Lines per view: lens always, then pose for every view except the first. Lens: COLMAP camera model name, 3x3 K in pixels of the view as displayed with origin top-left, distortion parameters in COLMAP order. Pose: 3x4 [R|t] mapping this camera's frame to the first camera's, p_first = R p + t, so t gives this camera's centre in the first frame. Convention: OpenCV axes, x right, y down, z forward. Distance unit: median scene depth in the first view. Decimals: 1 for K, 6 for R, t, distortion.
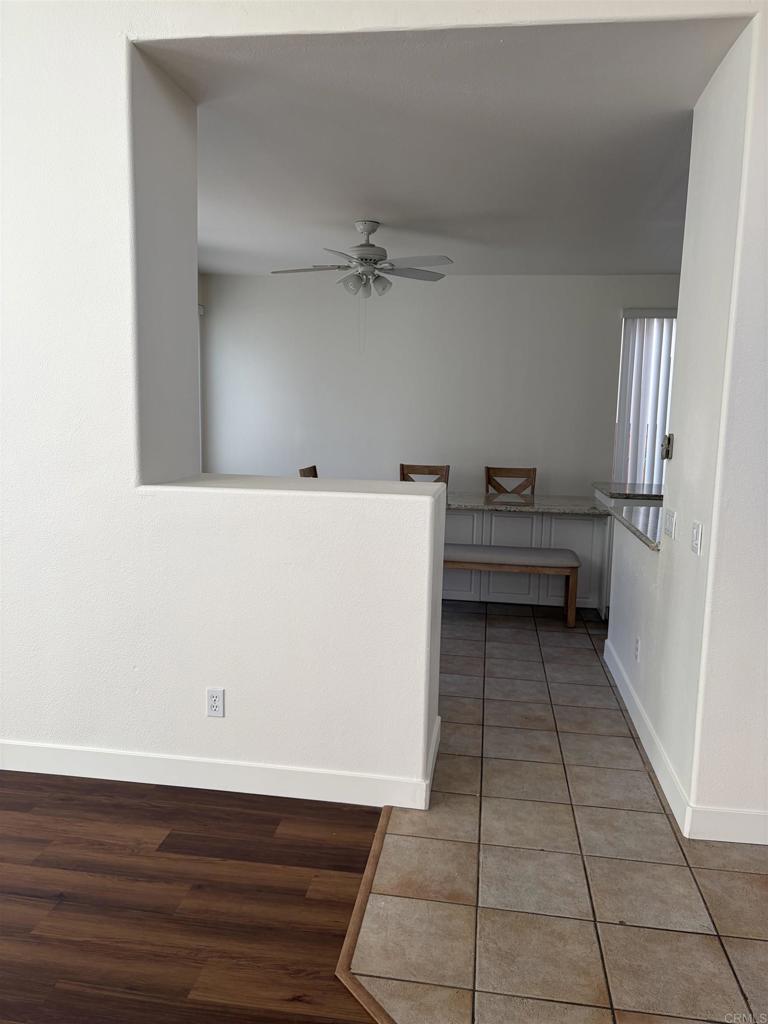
lens RADIAL K [[774.1, 0, 384.0], [0, 774.1, 512.0], [0, 0, 1]] dist [-0.000170, 0.001431]
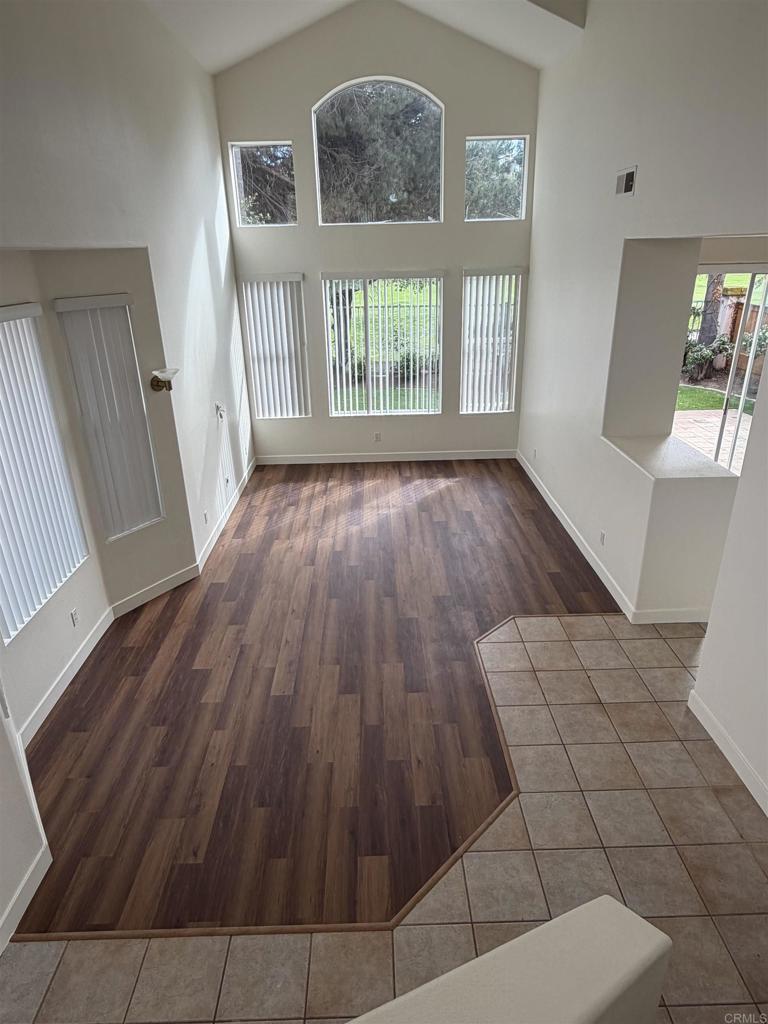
lens RADIAL K [[630.0, 0, 384.0], [0, 630.0, 512.0], [0, 0, 1]] dist [0.001230, 0.000147]
pose [[0.165805, 0.355781, -0.919744, 1.643748], [-0.096103, 0.934043, 0.343987, -0.486299], [0.981465, 0.031355, 0.189061, 0.022151]]
